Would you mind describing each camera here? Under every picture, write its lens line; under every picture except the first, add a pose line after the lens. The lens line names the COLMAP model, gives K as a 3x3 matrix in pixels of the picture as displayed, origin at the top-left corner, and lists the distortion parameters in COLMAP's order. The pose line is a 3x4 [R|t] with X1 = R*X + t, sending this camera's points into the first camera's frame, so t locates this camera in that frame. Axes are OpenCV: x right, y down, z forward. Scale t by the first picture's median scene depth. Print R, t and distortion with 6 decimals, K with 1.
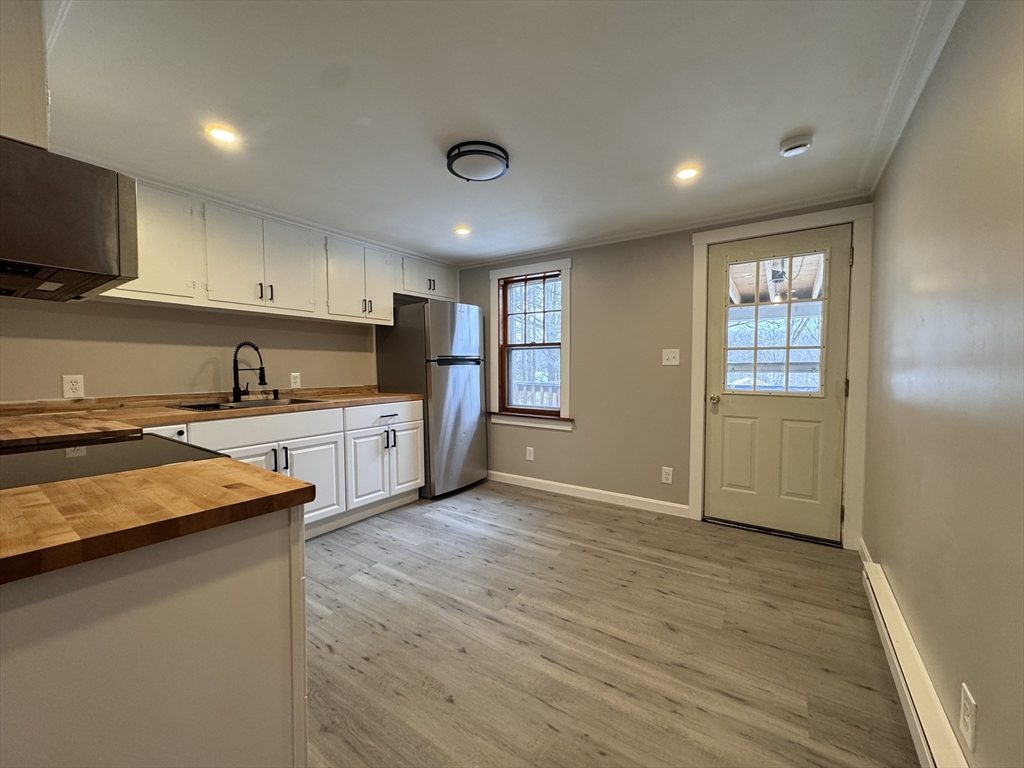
lens RADIAL K [[406.8, 0, 512.0], [0, 406.8, 384.0], [0, 0, 1]] dist [-0.000442, 0.000190]
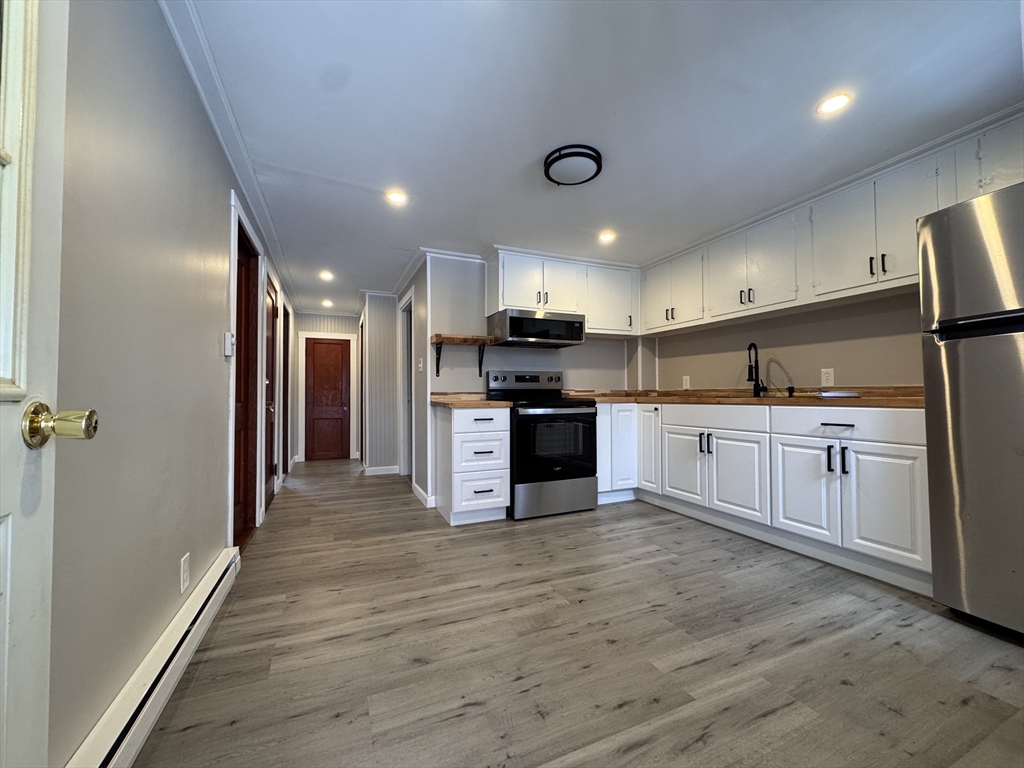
lens RADIAL K [[406.8, 0, 512.0], [0, 406.8, 384.0], [0, 0, 1]] dist [-0.000442, 0.000190]
pose [[-0.529698, -0.016585, -0.848024, 0.750749], [-0.028489, 0.999593, -0.001754, 0.034449], [0.847708, 0.023230, -0.529955, 1.193438]]
